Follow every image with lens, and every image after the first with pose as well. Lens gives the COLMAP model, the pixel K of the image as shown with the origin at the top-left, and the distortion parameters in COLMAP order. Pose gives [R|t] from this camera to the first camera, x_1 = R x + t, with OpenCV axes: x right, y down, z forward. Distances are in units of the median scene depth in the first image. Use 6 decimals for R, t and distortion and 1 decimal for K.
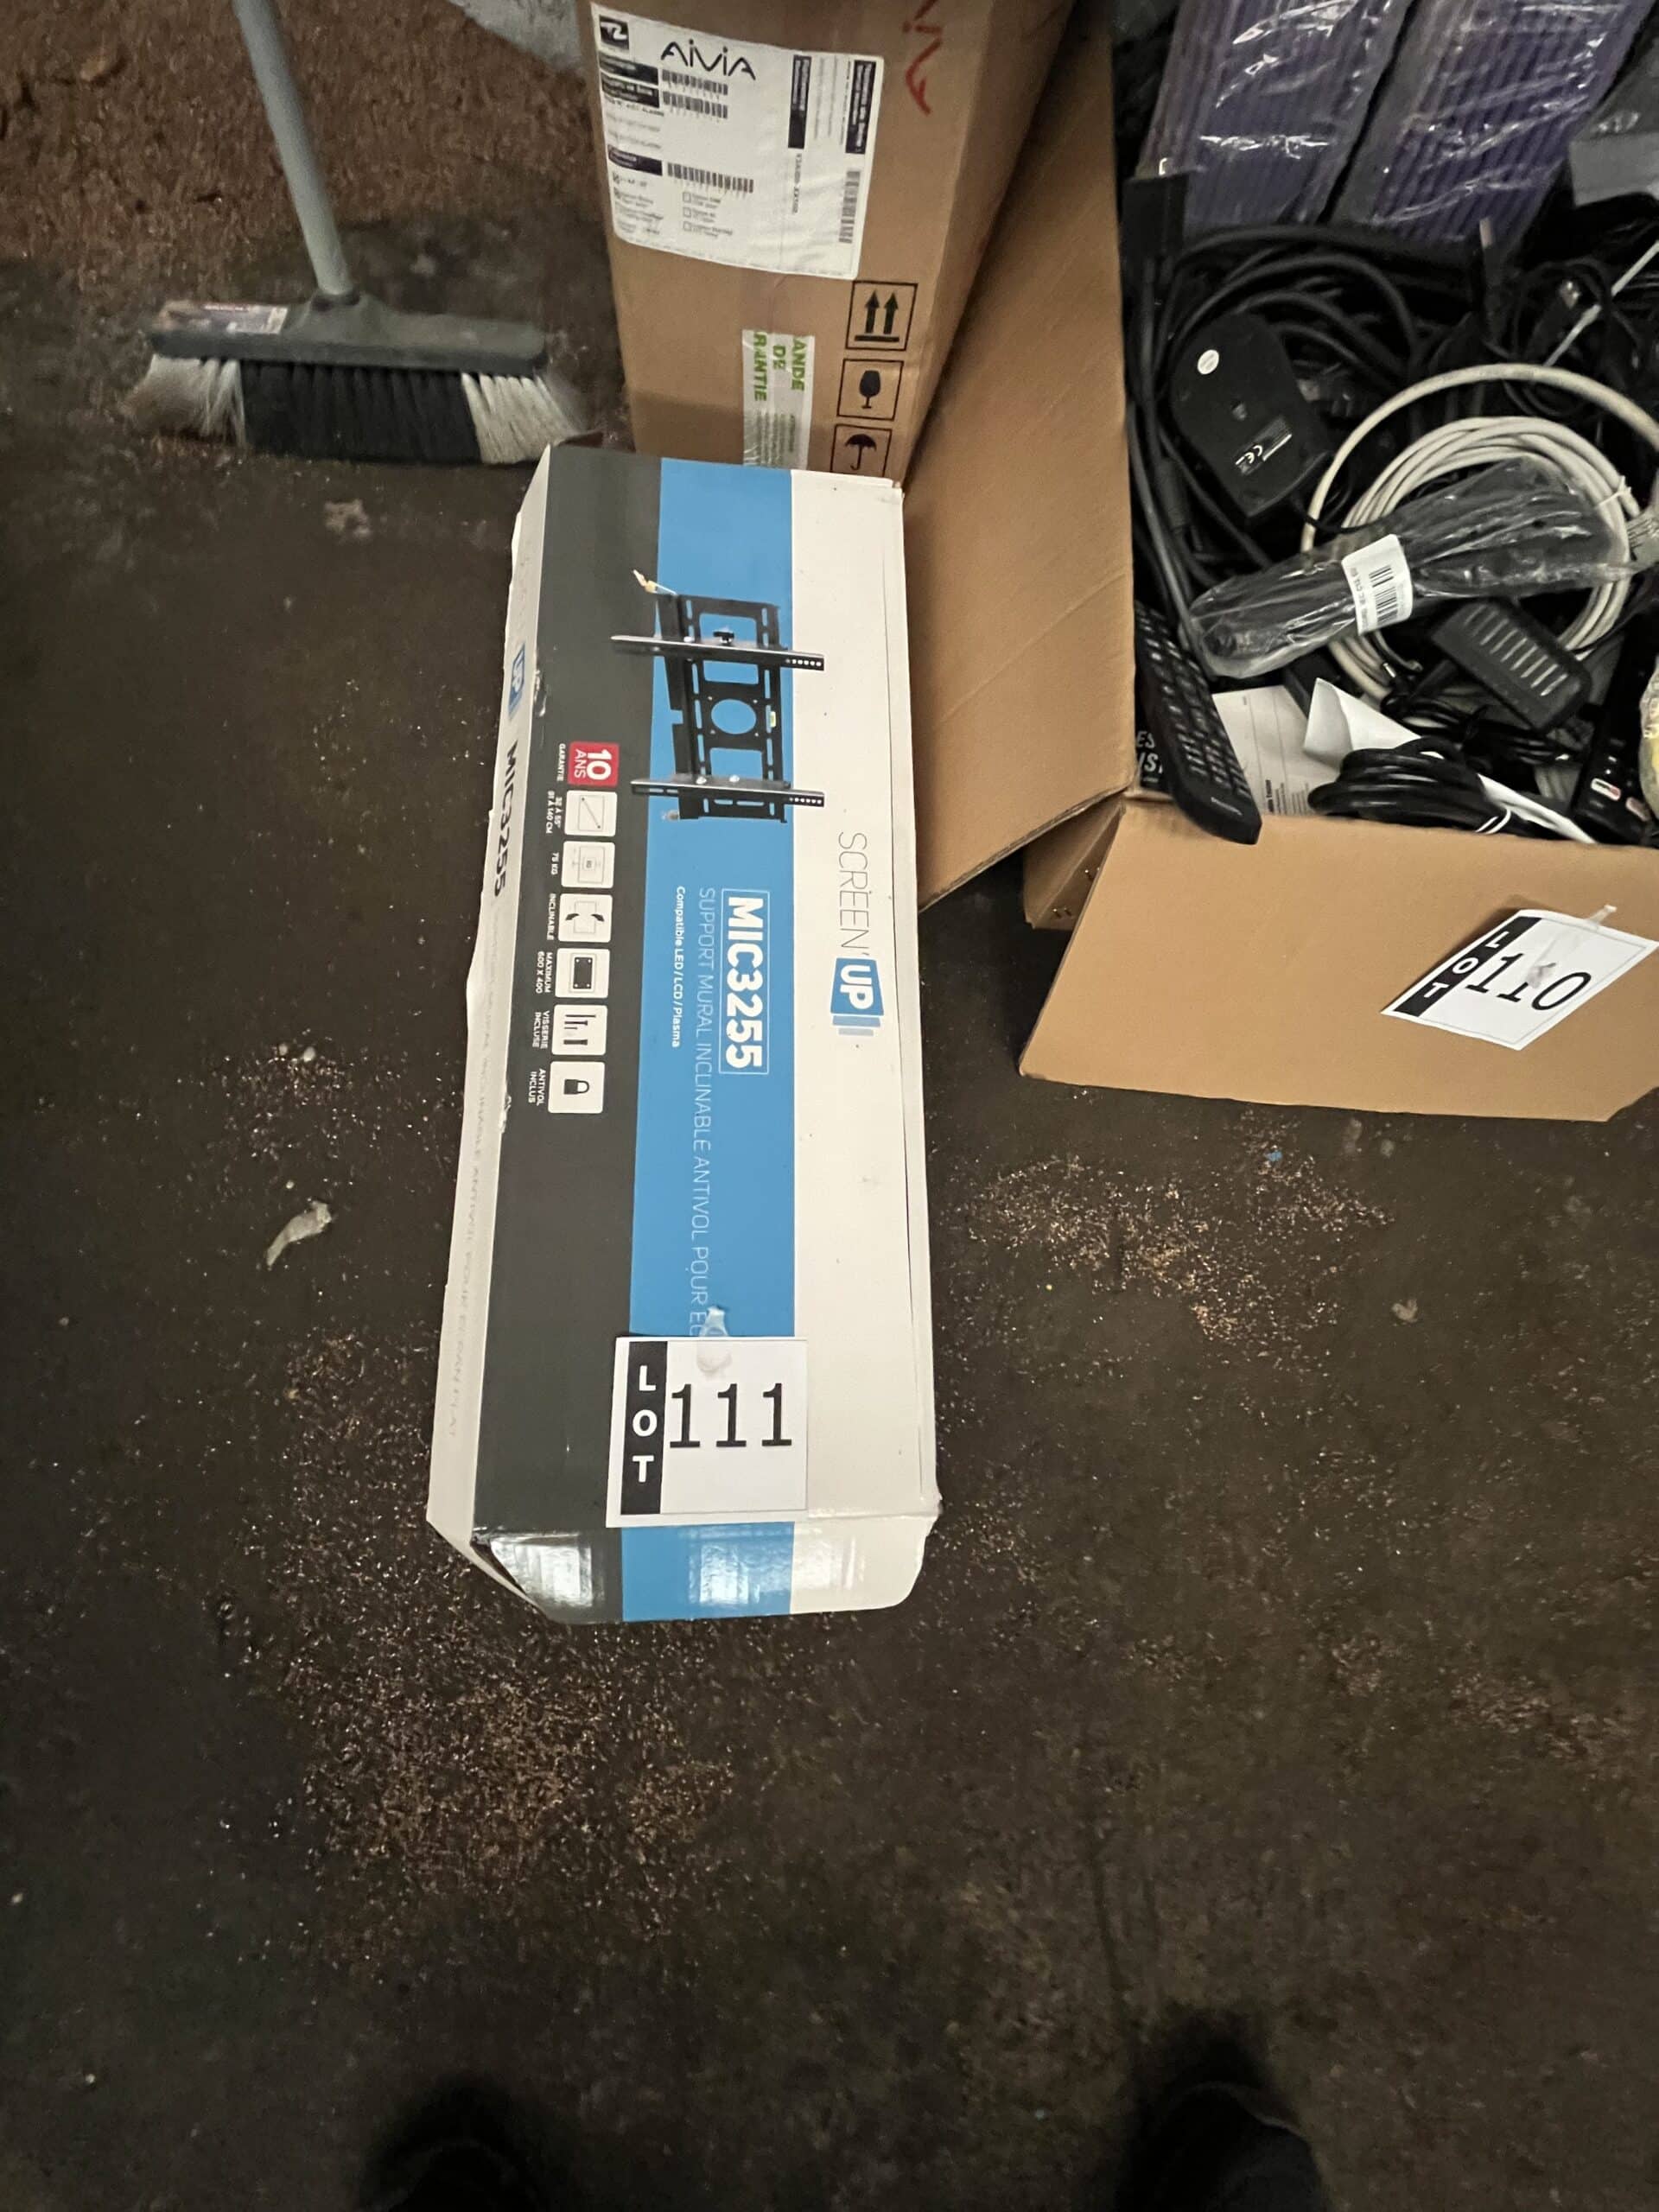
lens RADIAL K [[894.5, 0, 837.3], [0, 894.5, 1111.4], [0, 0, 1]] dist [-0.003016, -0.000094]
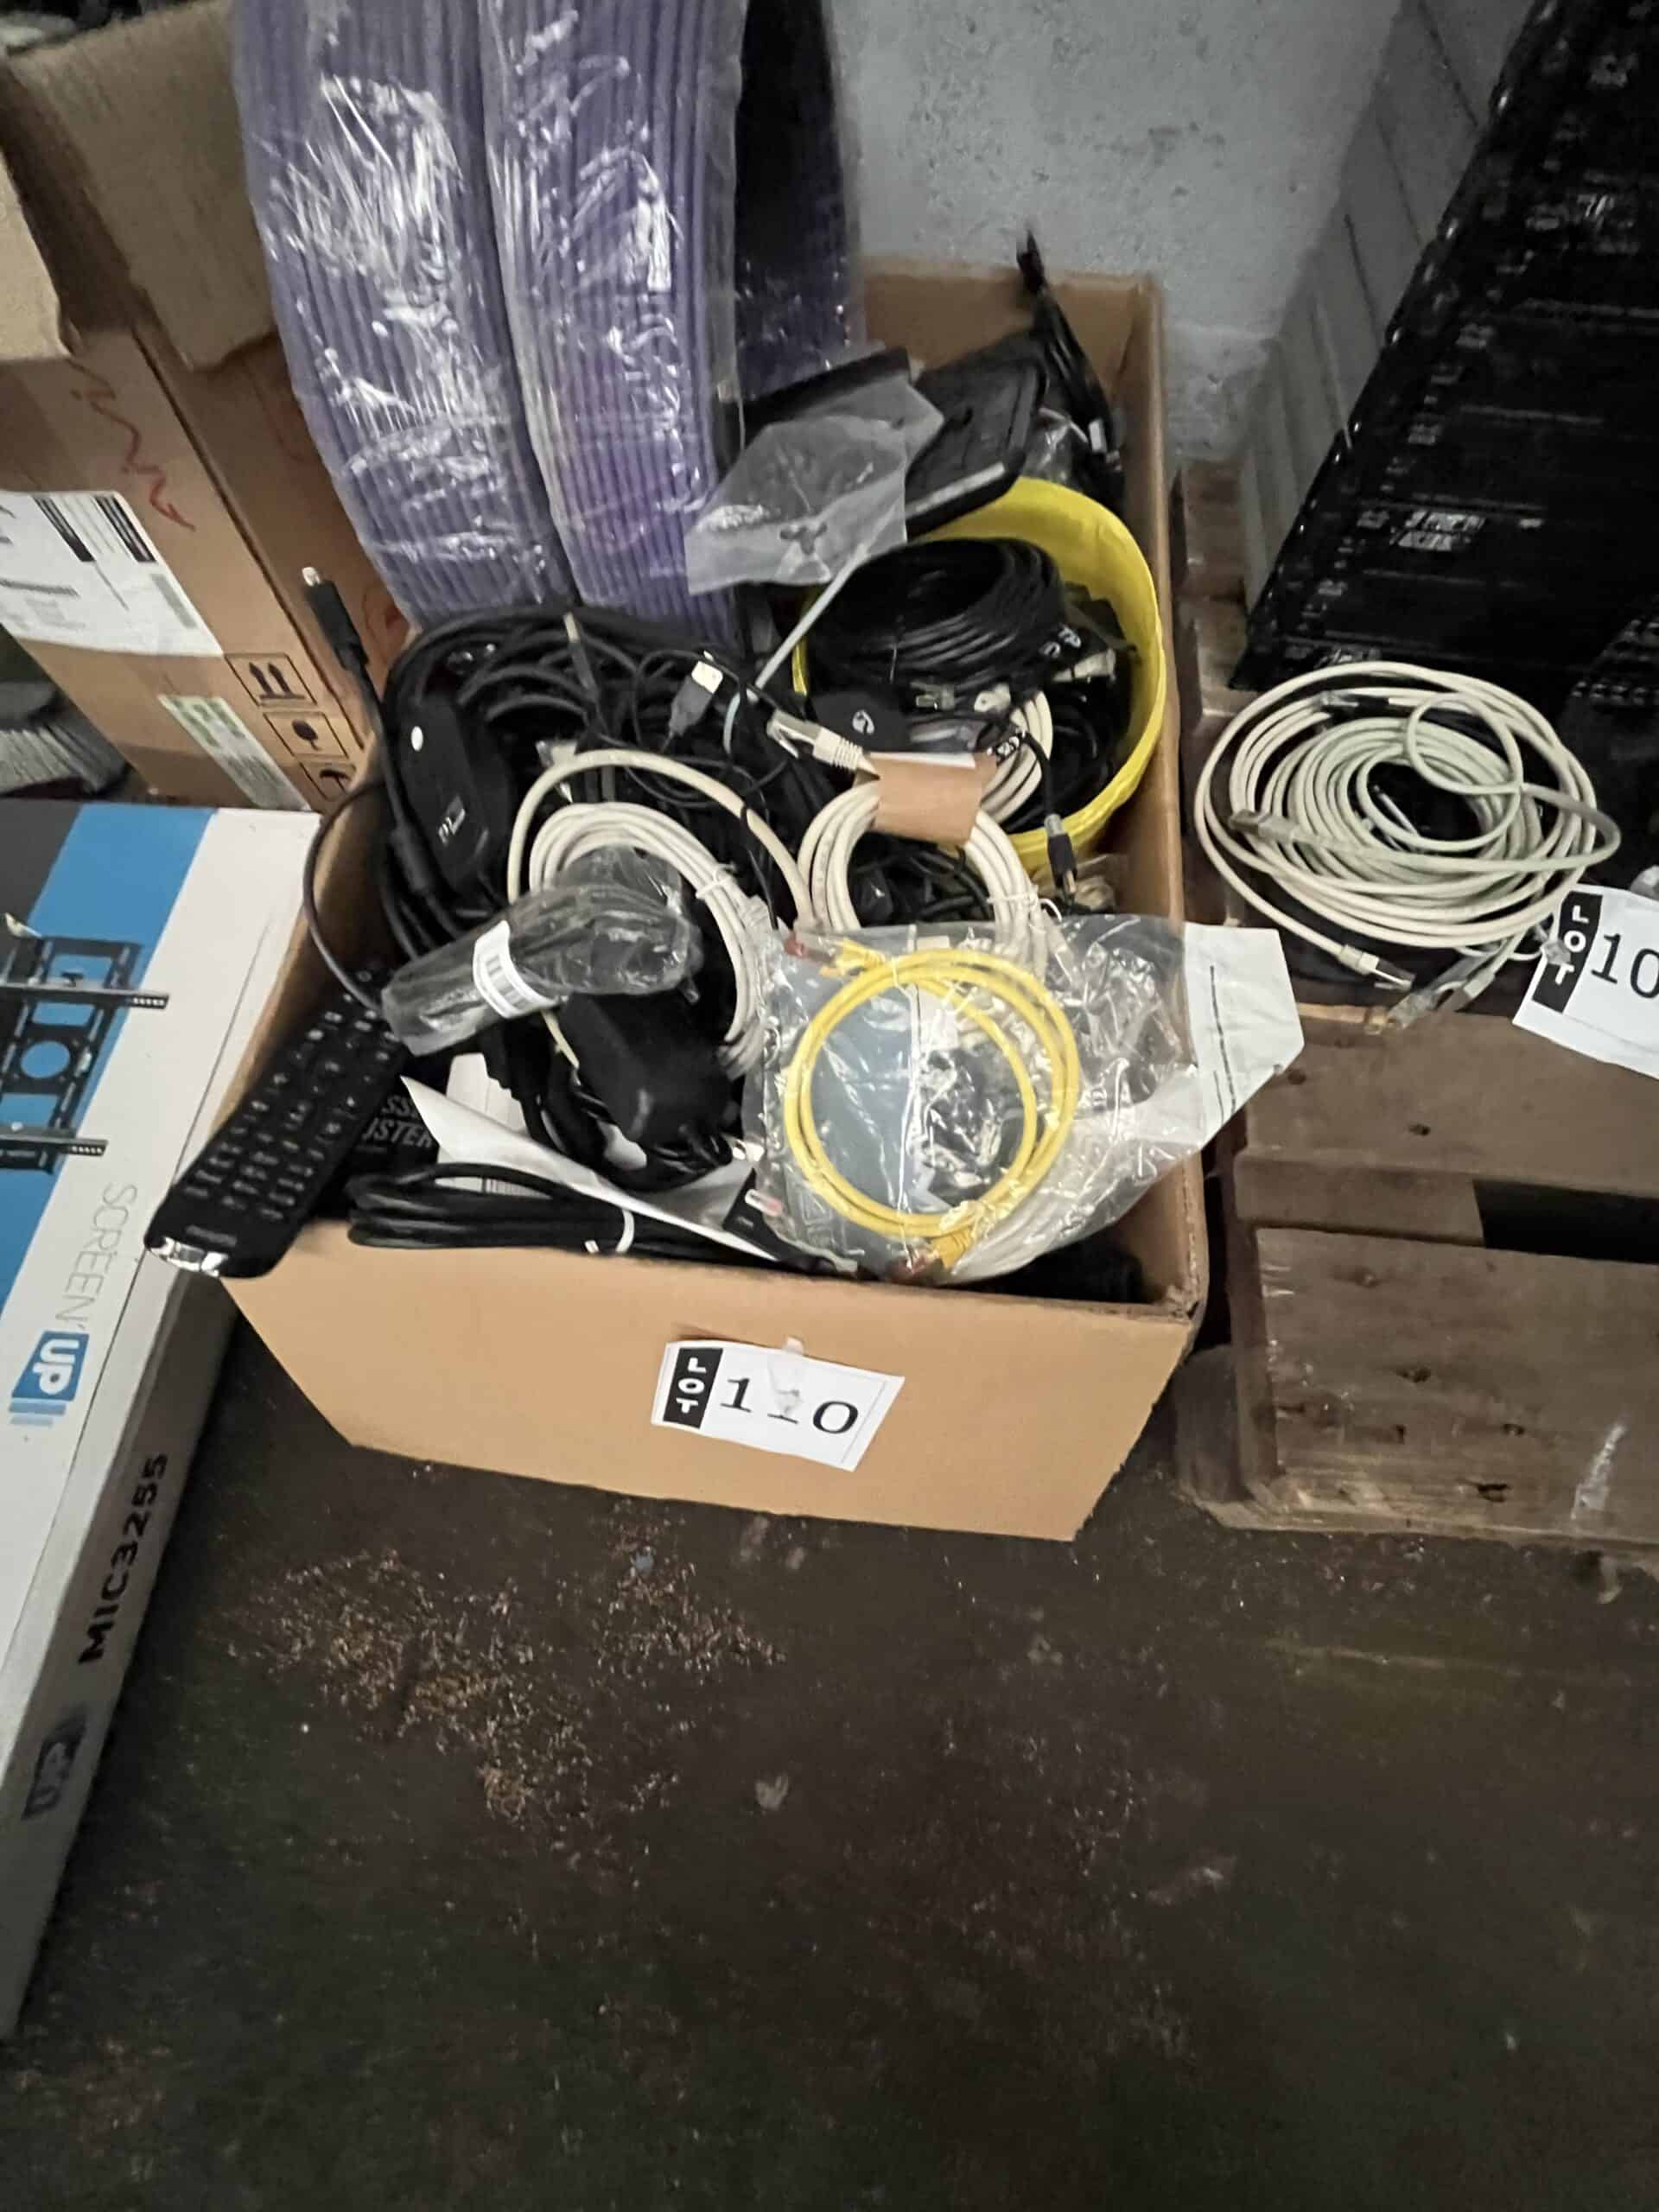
lens RADIAL K [[894.5, 0, 826.5], [0, 894.5, 1113.1], [0, 0, 1]] dist [-0.003016, -0.000094]
pose [[0.994000, 0.021975, -0.107146, 0.811811], [-0.040978, 0.983081, -0.178529, -0.240204], [0.101410, 0.181849, 0.978083, 0.144801]]
